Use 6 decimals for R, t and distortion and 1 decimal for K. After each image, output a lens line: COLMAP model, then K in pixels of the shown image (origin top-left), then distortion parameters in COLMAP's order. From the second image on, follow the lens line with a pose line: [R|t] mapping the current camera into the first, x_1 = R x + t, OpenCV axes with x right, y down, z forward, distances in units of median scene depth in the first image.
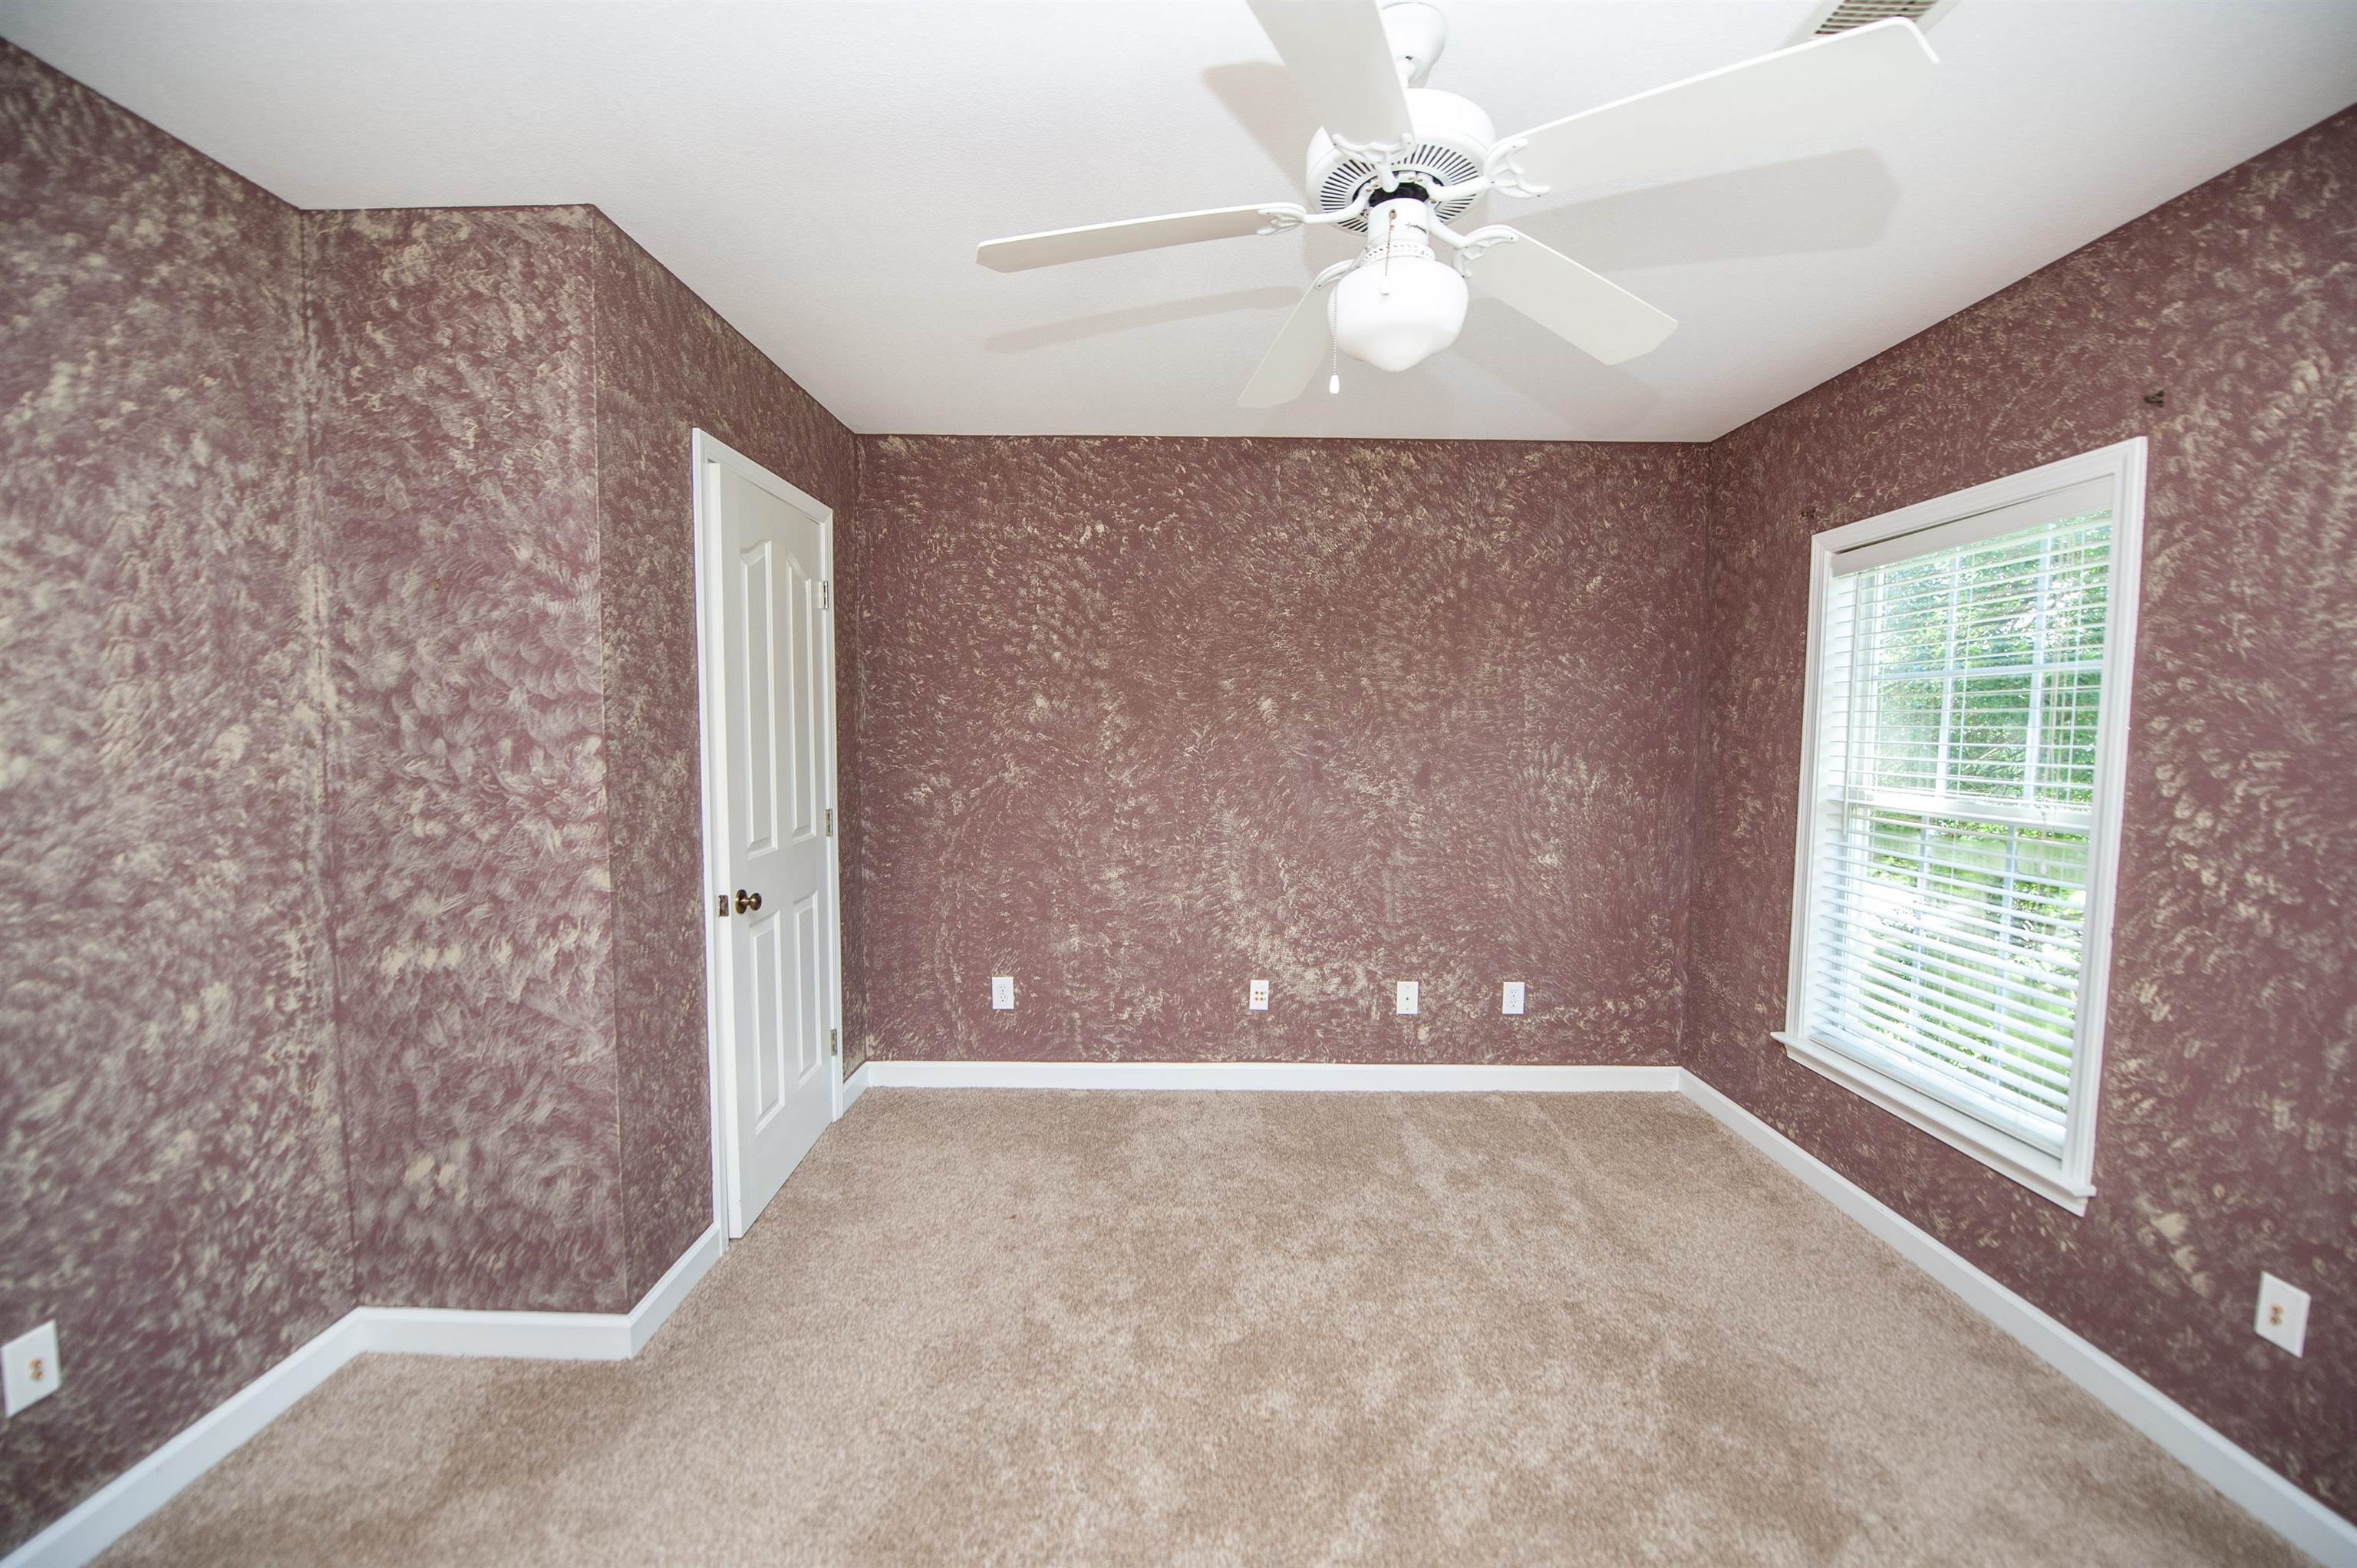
lens RADIAL K [[931.0, 0, 1178.5], [0, 931.0, 784.0], [0, 0, 1]] dist [-0.019677, -0.000643]
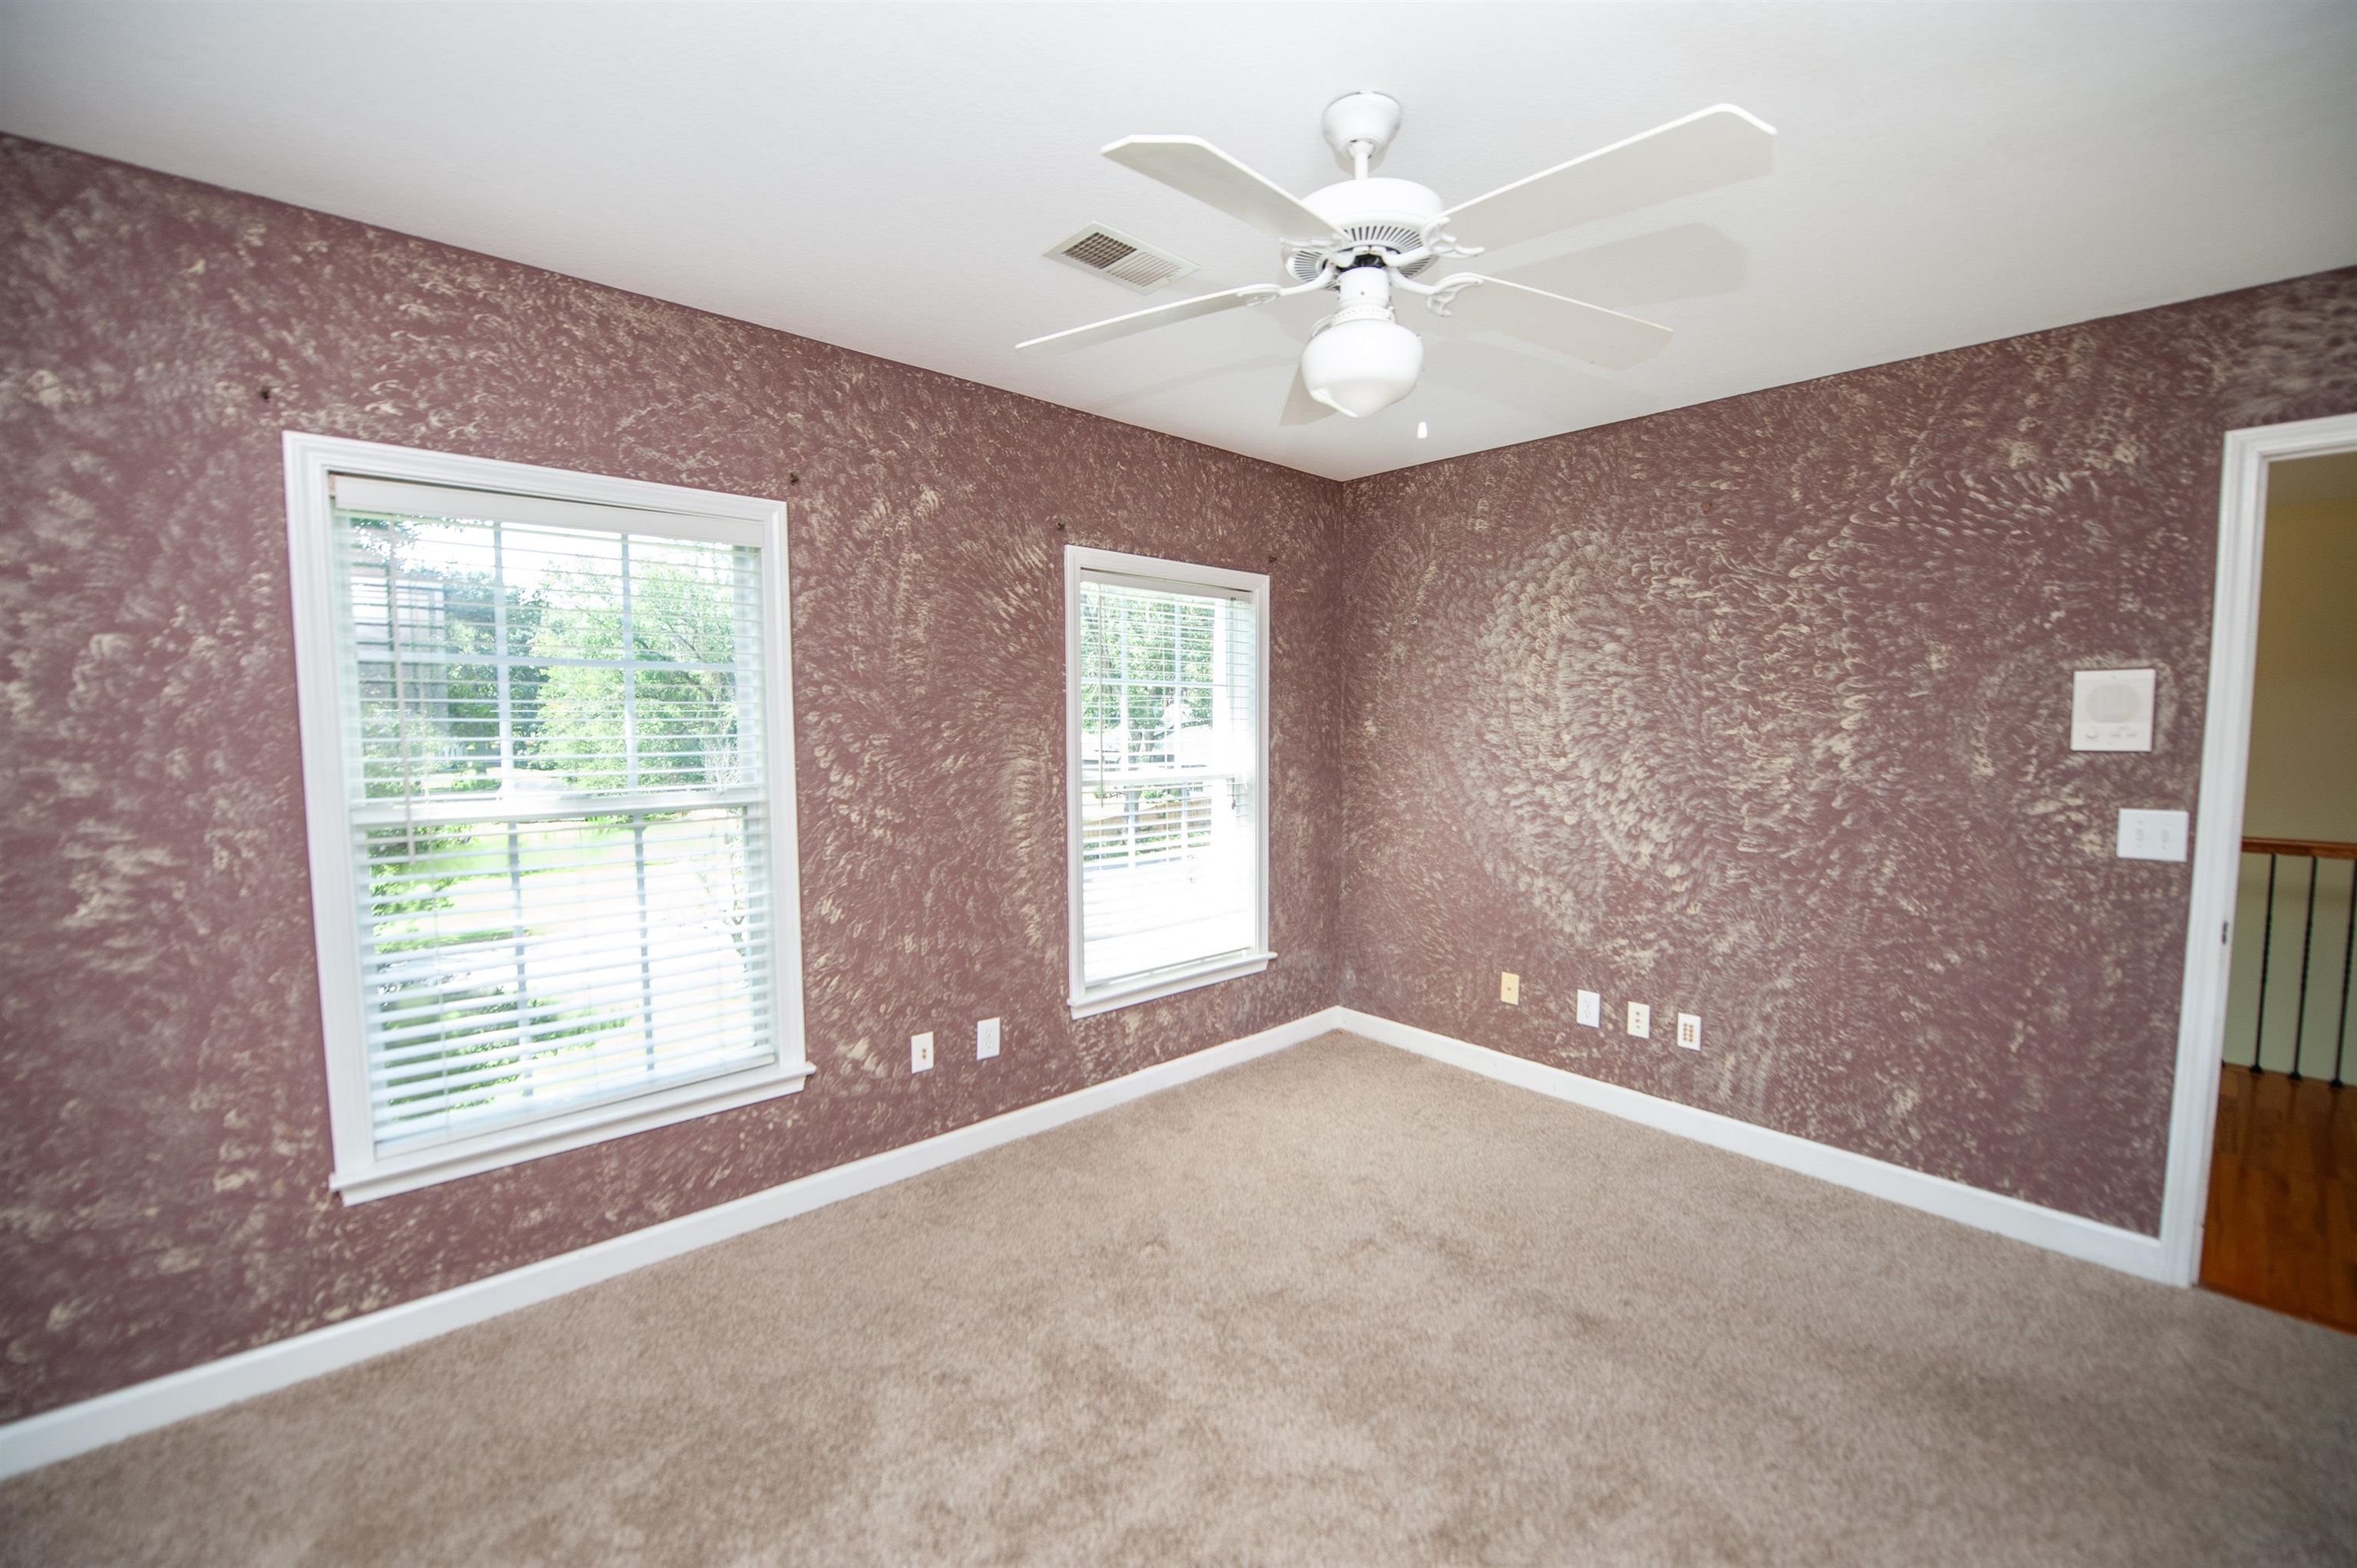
lens RADIAL K [[931.0, 0, 1178.5], [0, 931.0, 784.0], [0, 0, 1]] dist [-0.019677, -0.000643]
pose [[-0.664366, -0.061812, 0.744847, -0.378731], [0.039847, 0.992228, 0.117882, -0.111934], [-0.746344, 0.107997, -0.656740, 1.557389]]
